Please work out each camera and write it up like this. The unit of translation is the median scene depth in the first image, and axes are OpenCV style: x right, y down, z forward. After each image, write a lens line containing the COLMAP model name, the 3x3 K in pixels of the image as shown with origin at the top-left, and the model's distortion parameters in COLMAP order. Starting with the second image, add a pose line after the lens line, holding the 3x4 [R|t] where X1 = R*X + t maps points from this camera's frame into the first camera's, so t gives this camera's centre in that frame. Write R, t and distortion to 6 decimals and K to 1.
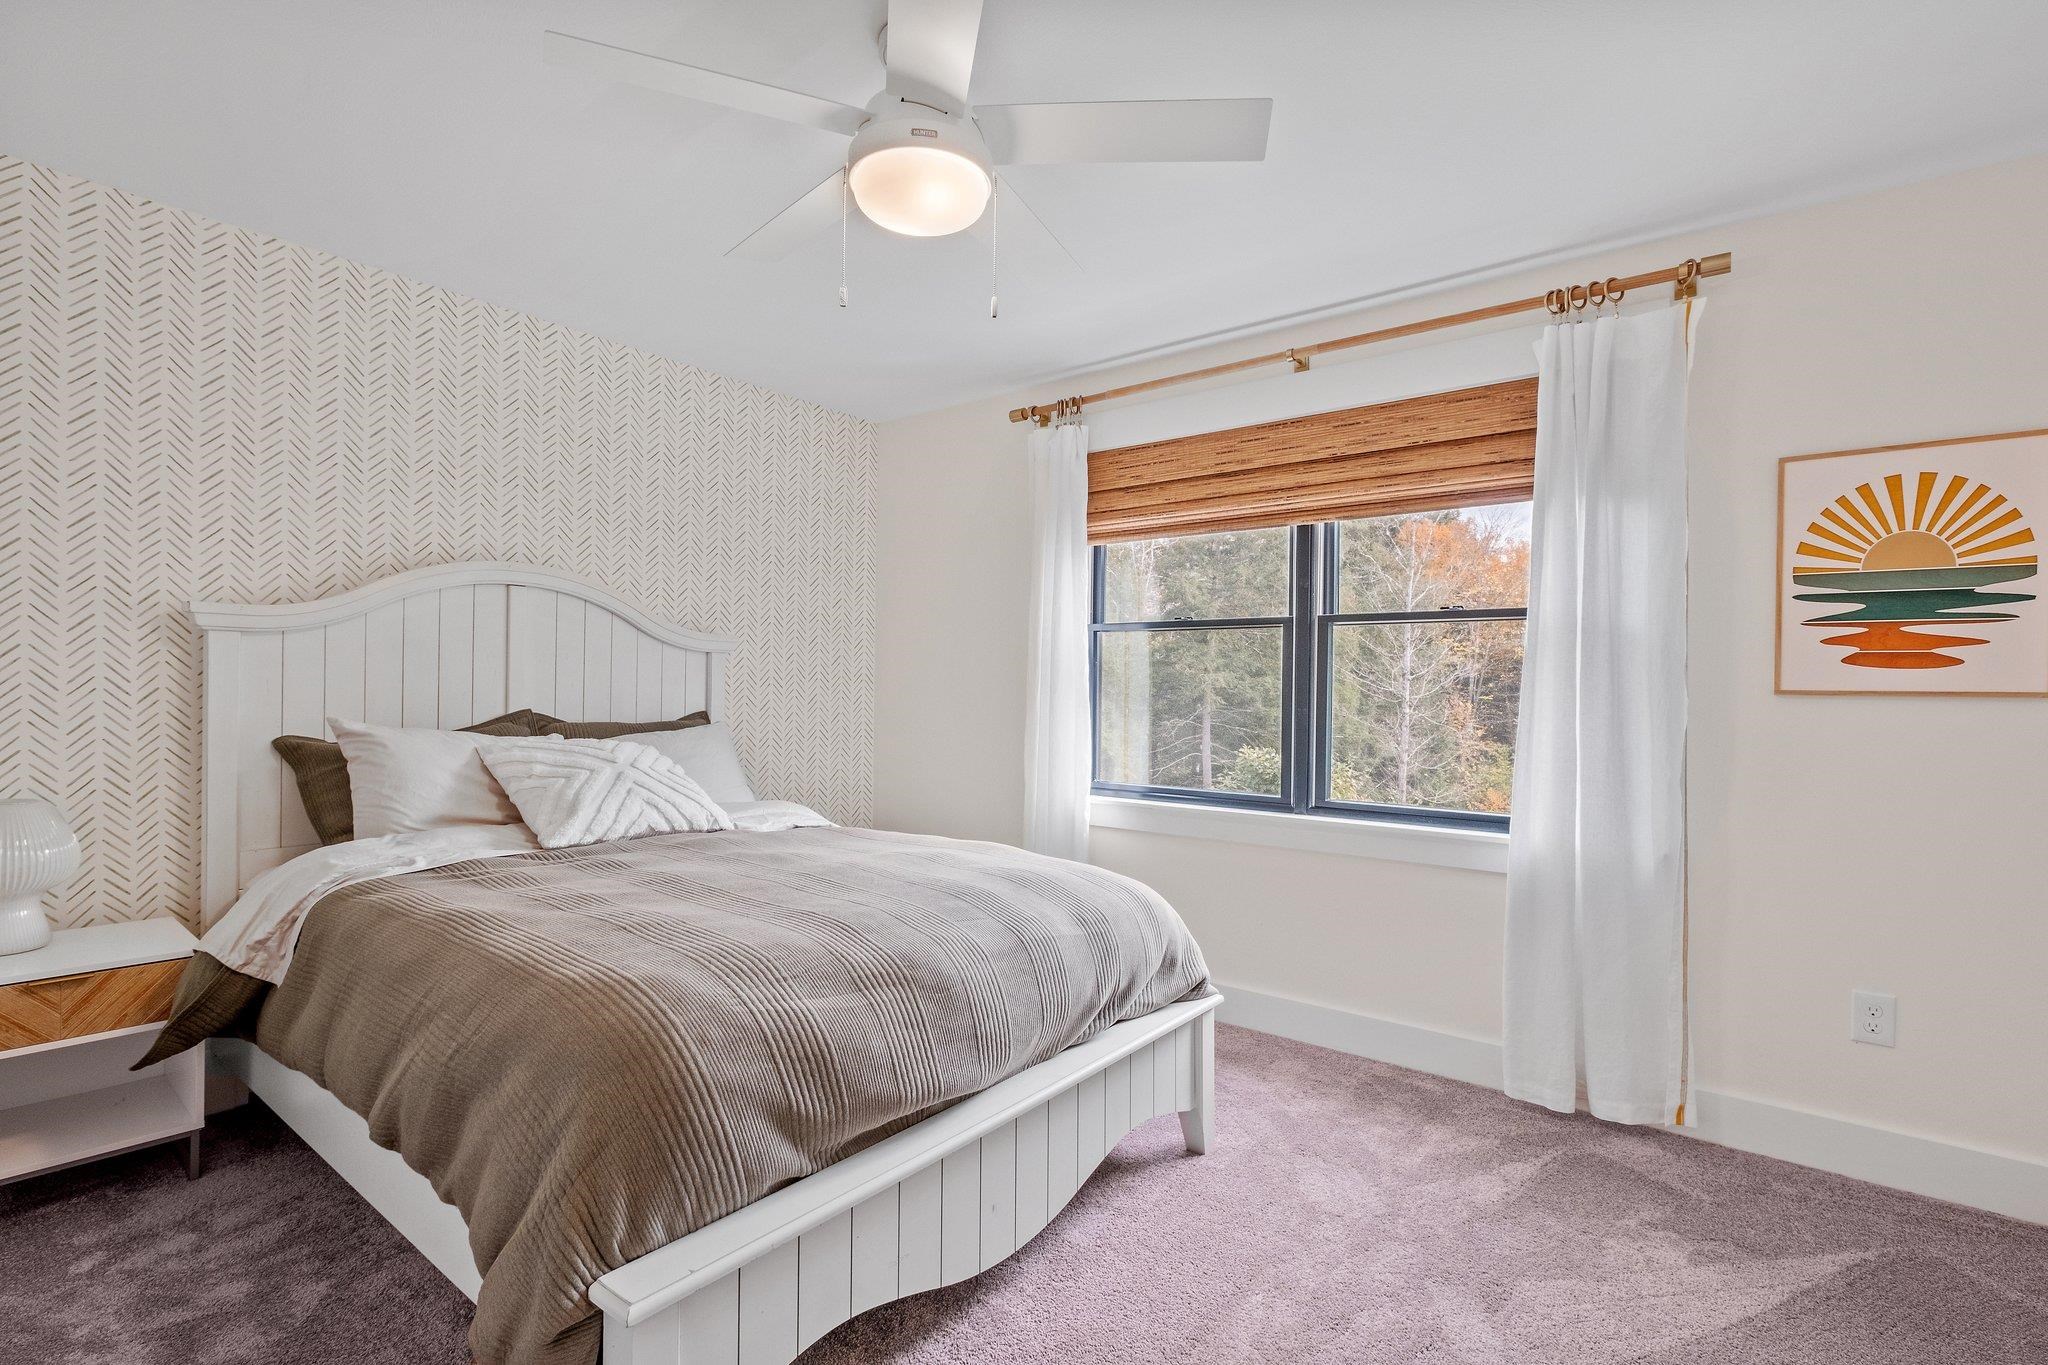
lens RADIAL K [[968.3, 0, 1024.0], [0, 968.3, 682.5], [0, 0, 1]] dist [0.011485, -0.000258]
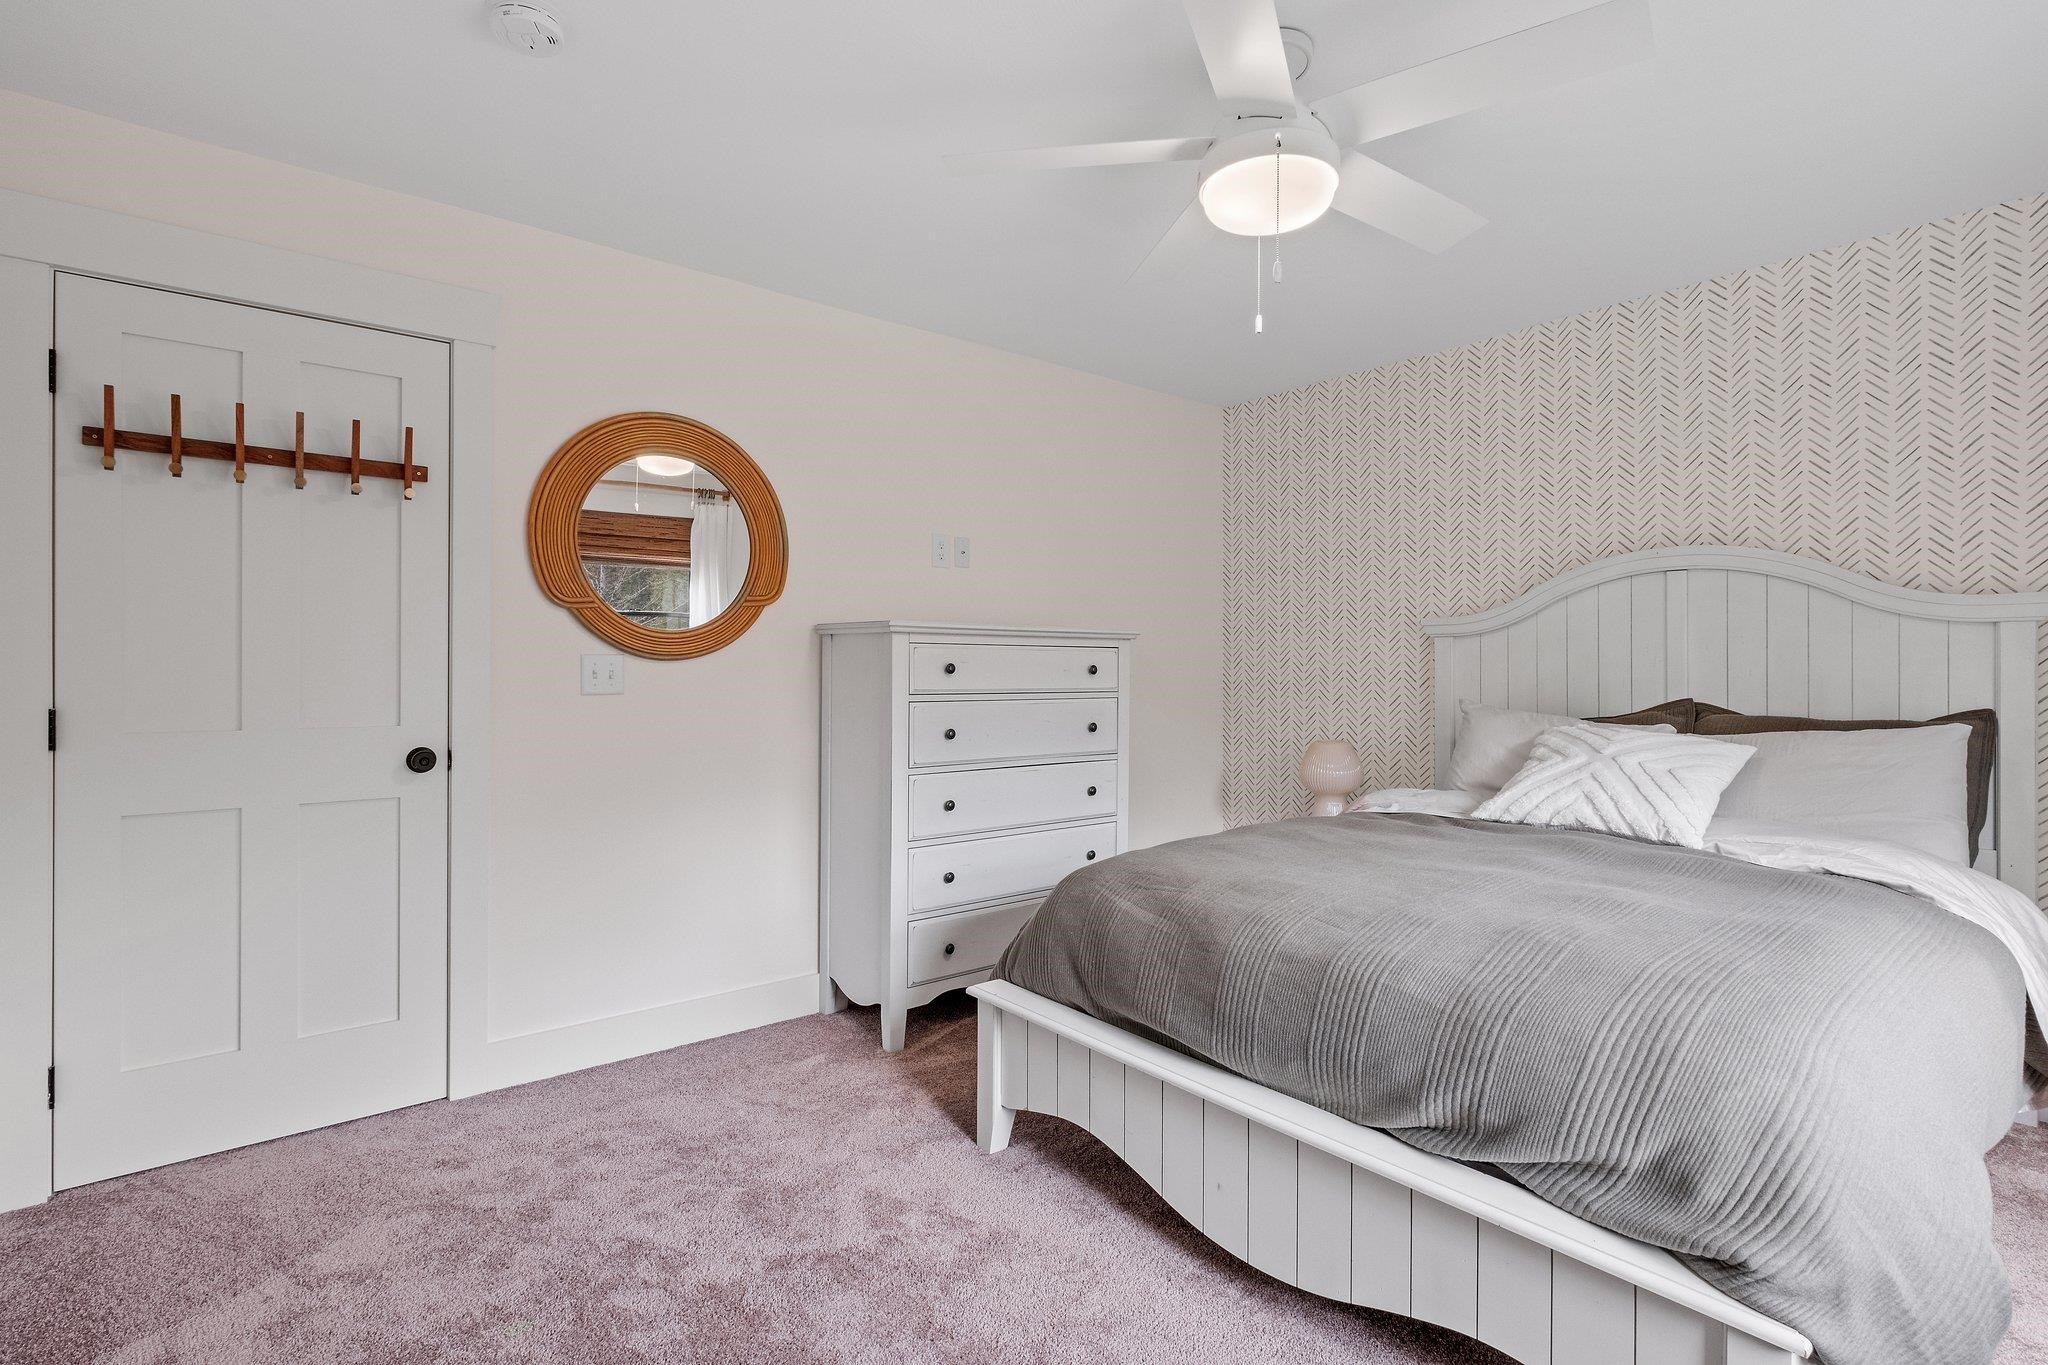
lens RADIAL K [[968.3, 0, 1024.0], [0, 968.3, 682.5], [0, 0, 1]] dist [0.011485, -0.000258]
pose [[-0.202911, -0.008208, -0.979163, 0.650755], [-0.005557, 0.999958, -0.007231, 0.025177], [0.979181, 0.003973, -0.202948, 0.669413]]
